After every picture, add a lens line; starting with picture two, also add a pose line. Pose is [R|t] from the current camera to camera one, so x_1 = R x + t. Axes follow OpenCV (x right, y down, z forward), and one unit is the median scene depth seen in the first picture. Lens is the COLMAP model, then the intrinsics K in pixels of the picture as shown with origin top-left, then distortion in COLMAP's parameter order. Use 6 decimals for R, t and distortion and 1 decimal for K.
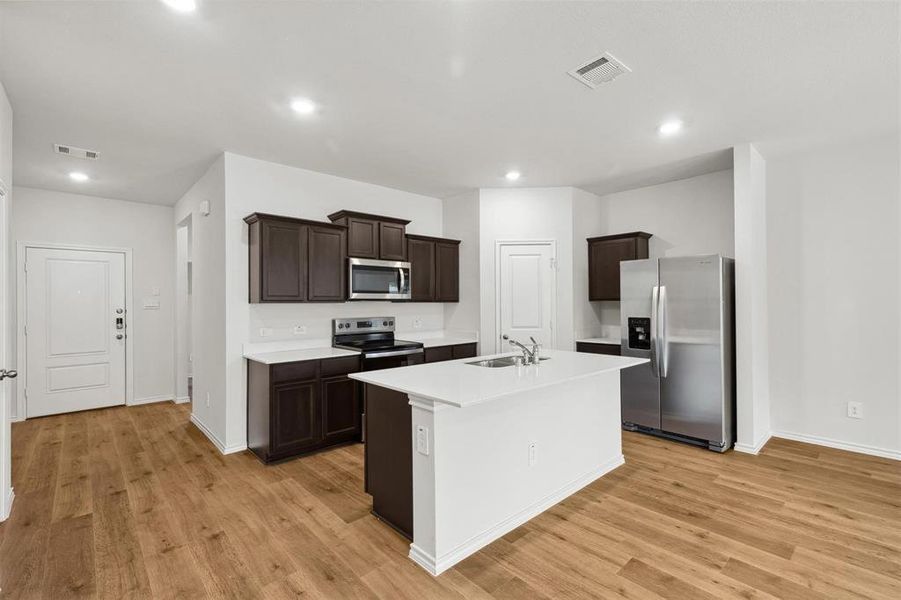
lens RADIAL K [[406.3, 0, 445.4], [0, 406.3, 297.2], [0, 0, 1]] dist [0.008532, -0.003739]
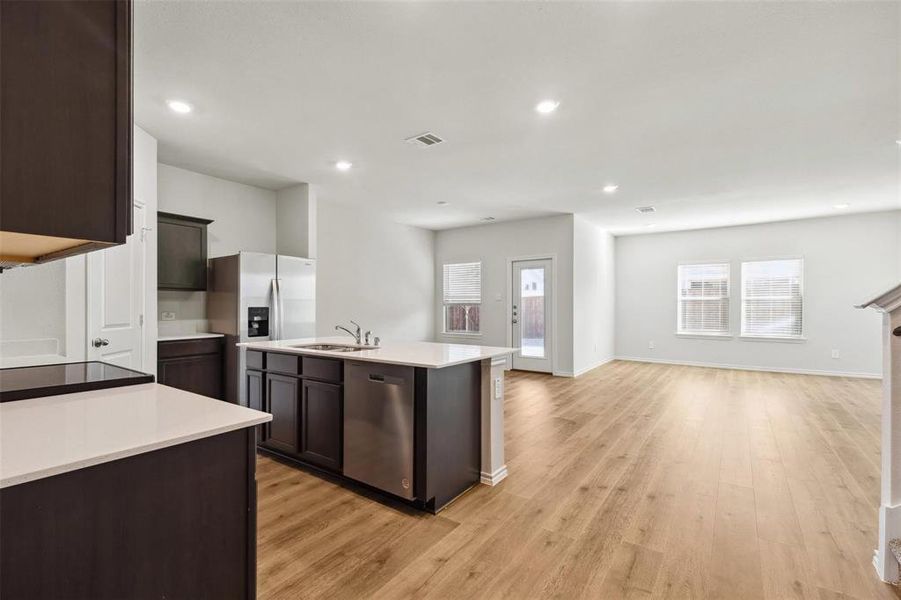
lens RADIAL K [[406.3, 0, 452.2], [0, 406.3, 305.2], [0, 0, 1]] dist [0.008532, -0.003739]
pose [[-0.229994, 0.006260, 0.973172, -0.928028], [-0.014033, 0.999854, -0.009748, 0.065835], [-0.973091, -0.015899, -0.229873, 1.022801]]
